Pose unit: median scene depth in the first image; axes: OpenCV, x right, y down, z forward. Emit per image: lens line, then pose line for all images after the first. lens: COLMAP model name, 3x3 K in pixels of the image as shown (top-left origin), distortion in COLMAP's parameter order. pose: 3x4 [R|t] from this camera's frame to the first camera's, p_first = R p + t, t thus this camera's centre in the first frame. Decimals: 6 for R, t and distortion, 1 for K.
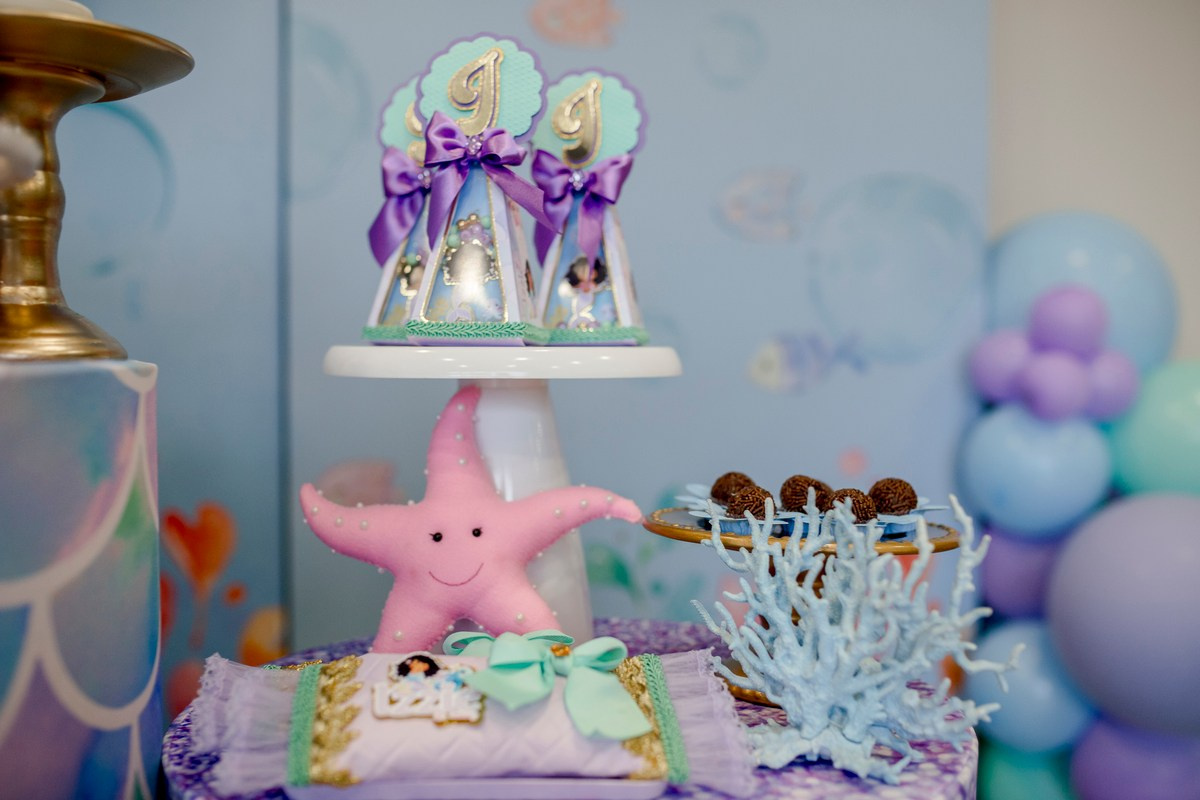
lens RADIAL K [[1224.6, 0, 602.9], [0, 1224.6, 428.5], [0, 0, 1]] dist [-0.059245, 0.000000]
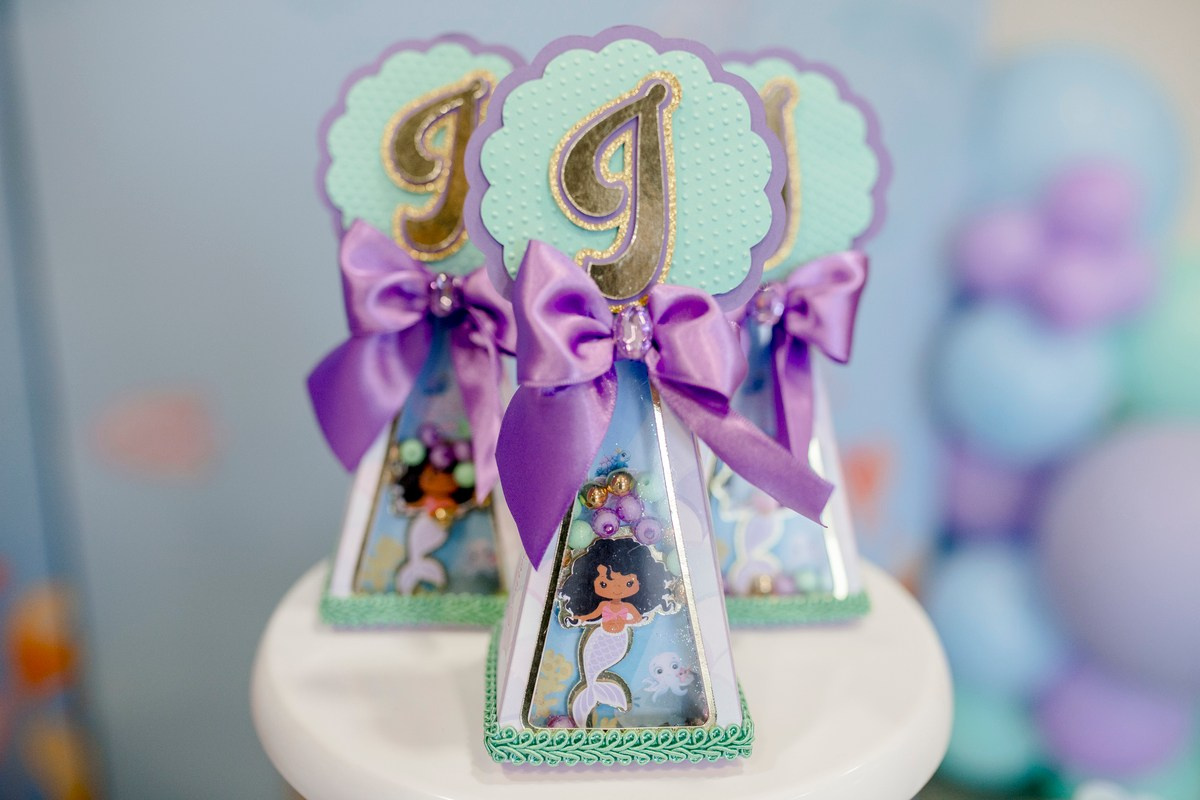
lens RADIAL K [[1224.6, 0, 607.3], [0, 1224.6, 408.5], [0, 0, 1]] dist [-0.059245, 0.000000]
pose [[0.976380, -0.050259, 0.210132, -0.199142], [-0.001399, 0.971077, 0.238763, -0.298456], [-0.216054, -0.233418, 0.948070, 0.571951]]
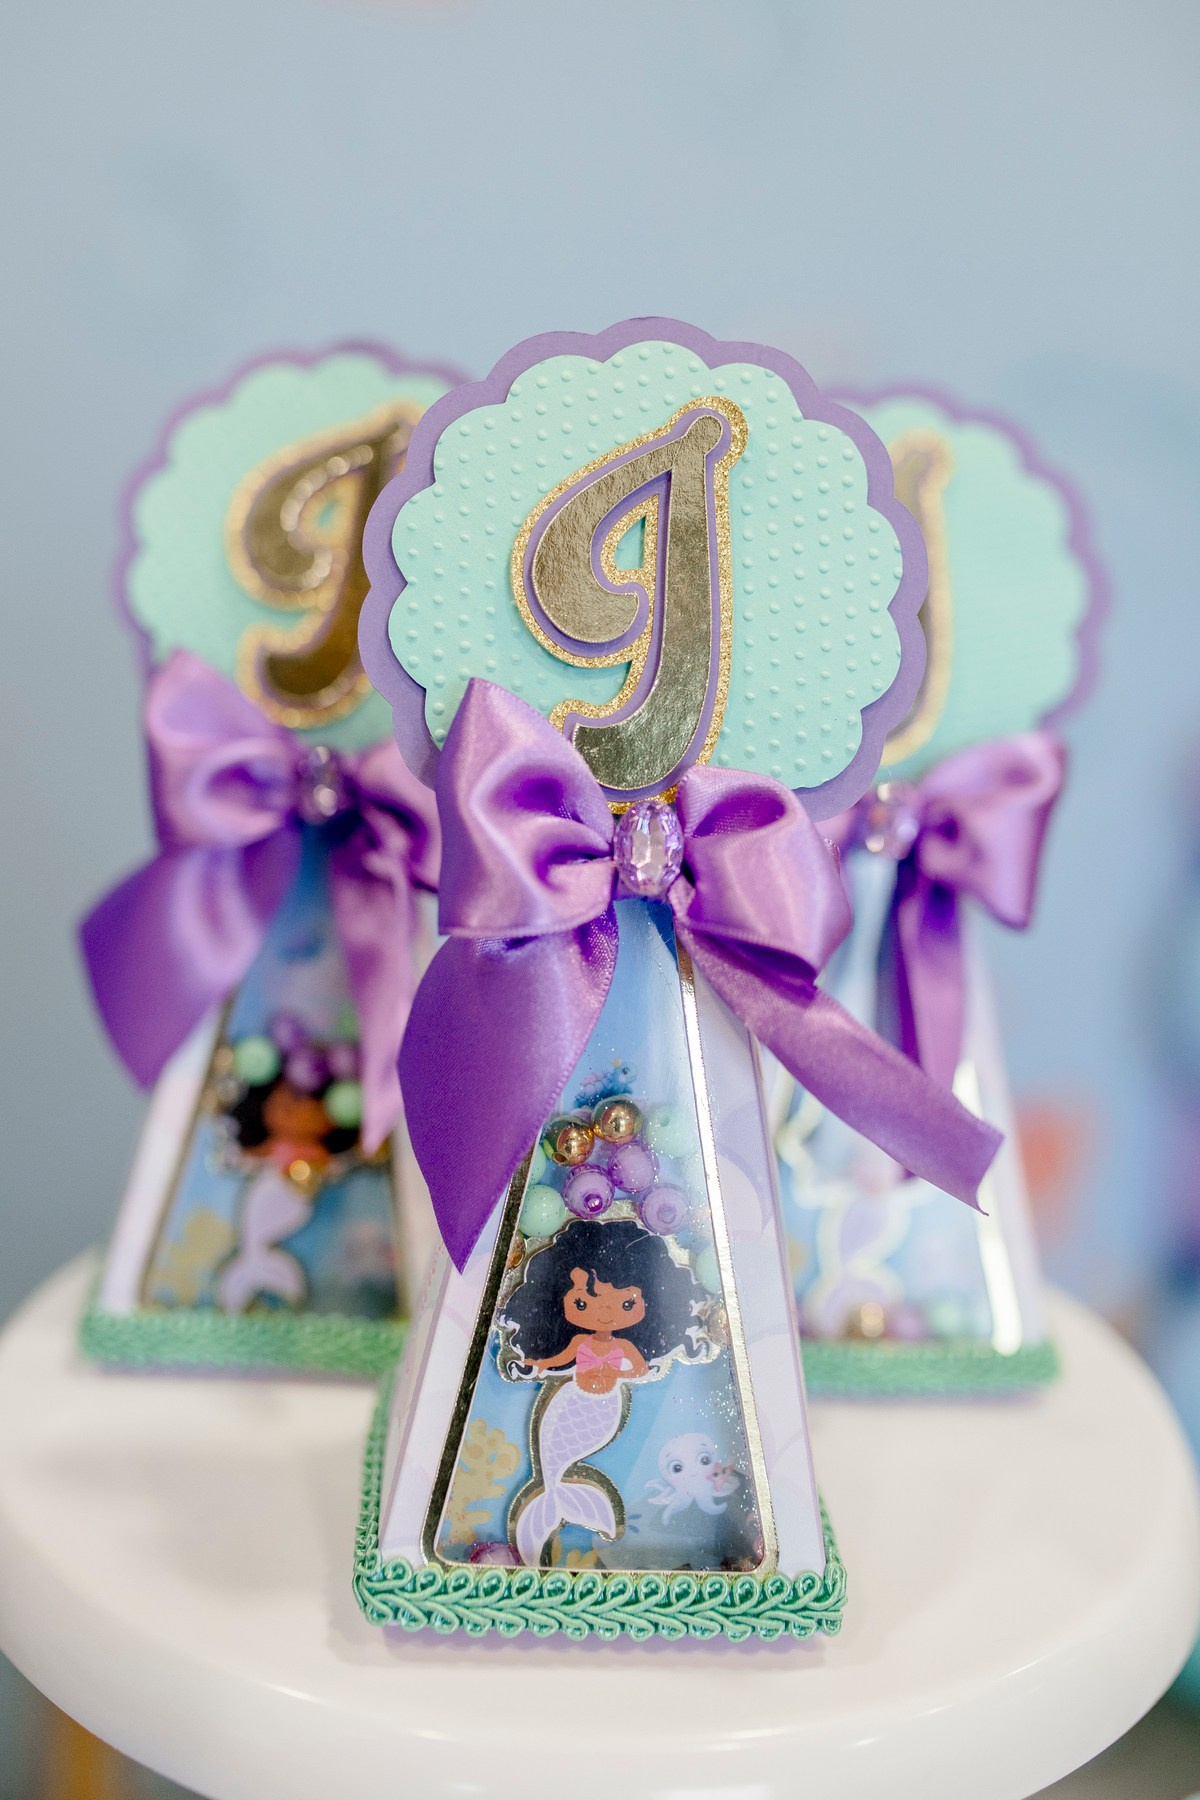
lens RADIAL K [[2031.2, 0, 569.8], [0, 2031.2, 856.2], [0, 0, 1]] dist [-0.051811, 0.000000]
pose [[0.981614, 0.001979, 0.190865, -0.190536], [-0.031795, 0.987671, 0.153281, -0.281800], [-0.188208, -0.156531, 0.969575, 0.597614]]
